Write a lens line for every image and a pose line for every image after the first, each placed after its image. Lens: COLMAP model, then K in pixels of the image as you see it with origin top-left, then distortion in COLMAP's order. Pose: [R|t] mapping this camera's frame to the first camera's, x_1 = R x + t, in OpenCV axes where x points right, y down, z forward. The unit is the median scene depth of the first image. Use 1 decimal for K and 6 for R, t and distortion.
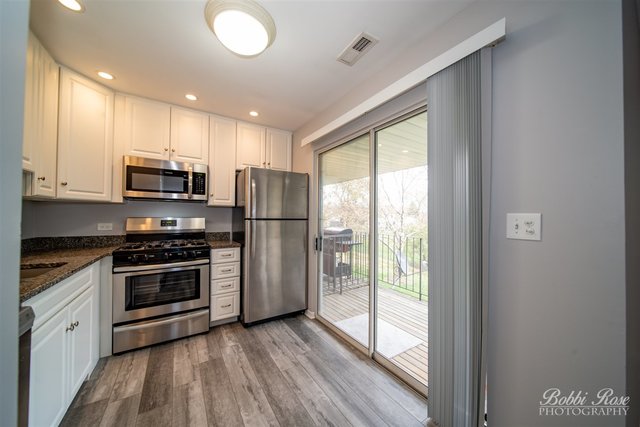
lens RADIAL K [[224.6, 0, 320.0], [0, 224.6, 213.5], [0, 0, 1]] dist [-0.000199, -0.000066]
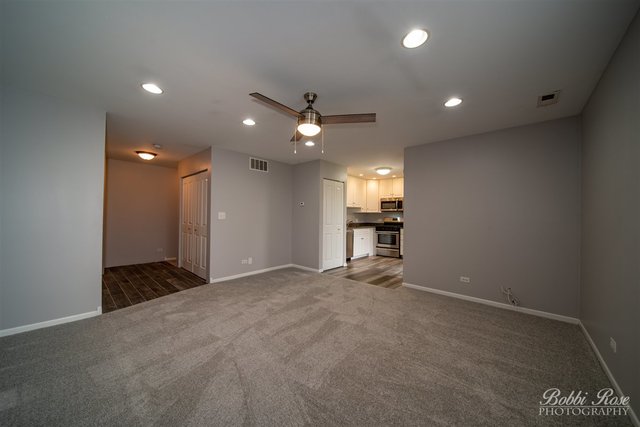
lens RADIAL K [[224.6, 0, 320.0], [0, 224.6, 213.5], [0, 0, 1]] dist [-0.000199, -0.000066]
pose [[0.275649, -0.021102, -0.961027, 2.005591], [0.007245, 0.999776, -0.019875, 0.019592], [0.961231, -0.001485, 0.275740, -0.755414]]
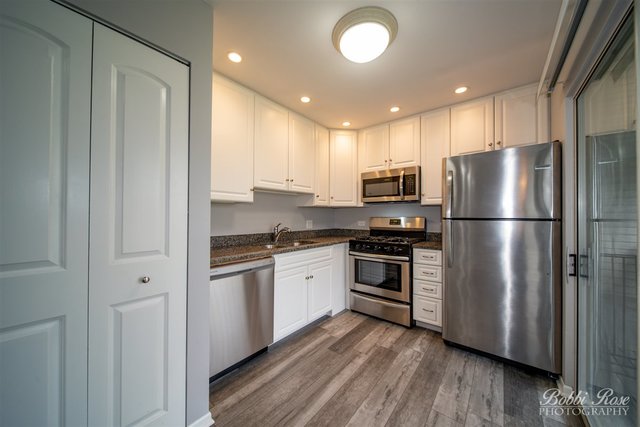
lens RADIAL K [[224.6, 0, 320.0], [0, 224.6, 213.5], [0, 0, 1]] dist [-0.000199, -0.000066]
pose [[0.321413, -0.017704, -0.946774, 0.363250], [0.015108, 0.999794, -0.013566, 0.009724], [0.946818, -0.009944, 0.321614, 0.287119]]
